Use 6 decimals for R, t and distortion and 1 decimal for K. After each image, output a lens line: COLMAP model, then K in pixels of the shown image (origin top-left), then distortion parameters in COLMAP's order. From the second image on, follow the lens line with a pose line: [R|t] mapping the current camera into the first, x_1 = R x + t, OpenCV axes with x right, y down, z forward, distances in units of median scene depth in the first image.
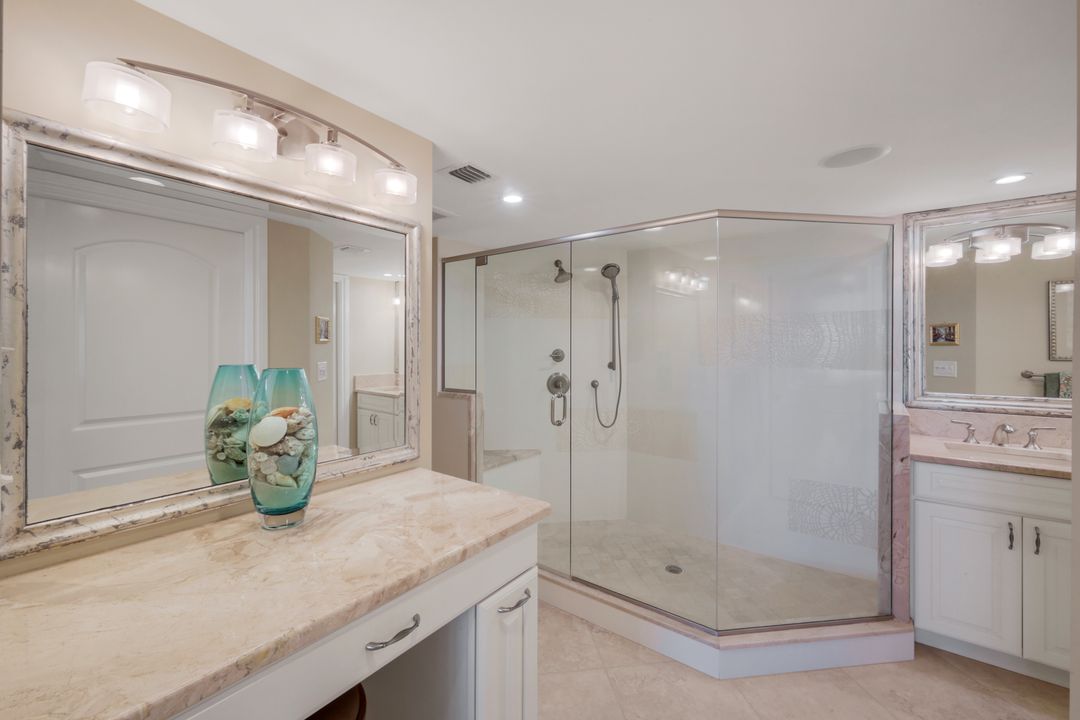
lens RADIAL K [[440.9, 0, 533.8], [0, 440.9, 351.4], [0, 0, 1]] dist [-0.000116, 0.000038]
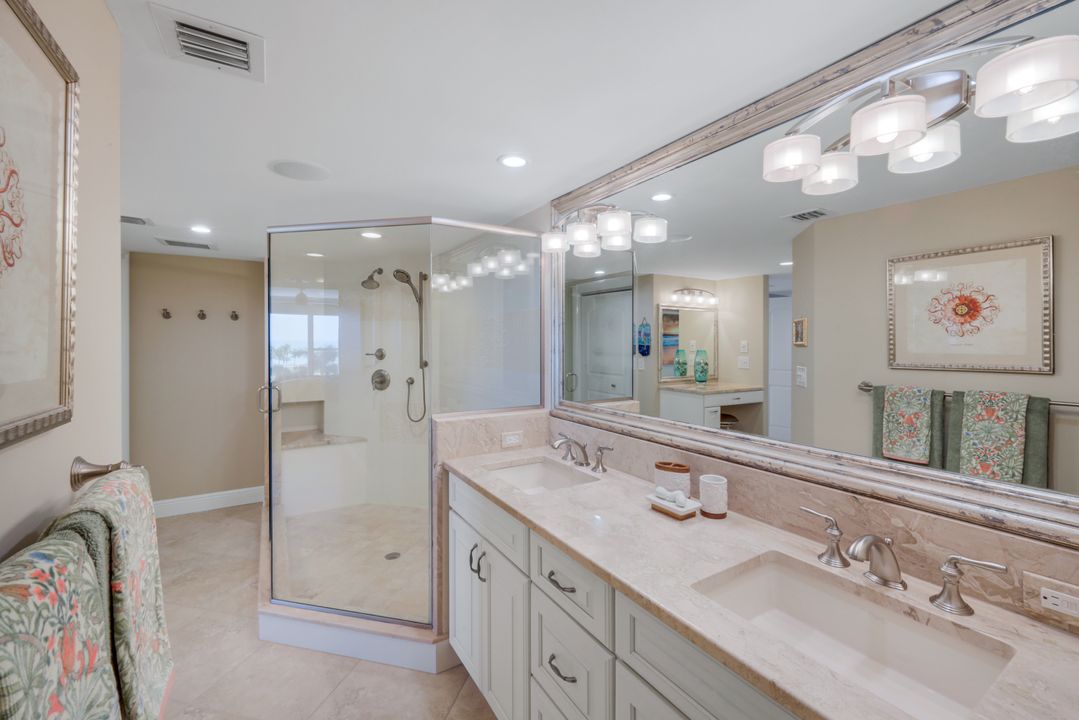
lens RADIAL K [[440.5, 0, 542.3], [0, 440.5, 349.8], [0, 0, 1]] dist [-0.000116, 0.000038]
pose [[0.934464, 0.008026, -0.355967, 0.945853], [-0.008816, 0.999961, -0.000599, -0.005062], [0.355948, 0.003698, 0.934498, 0.123293]]
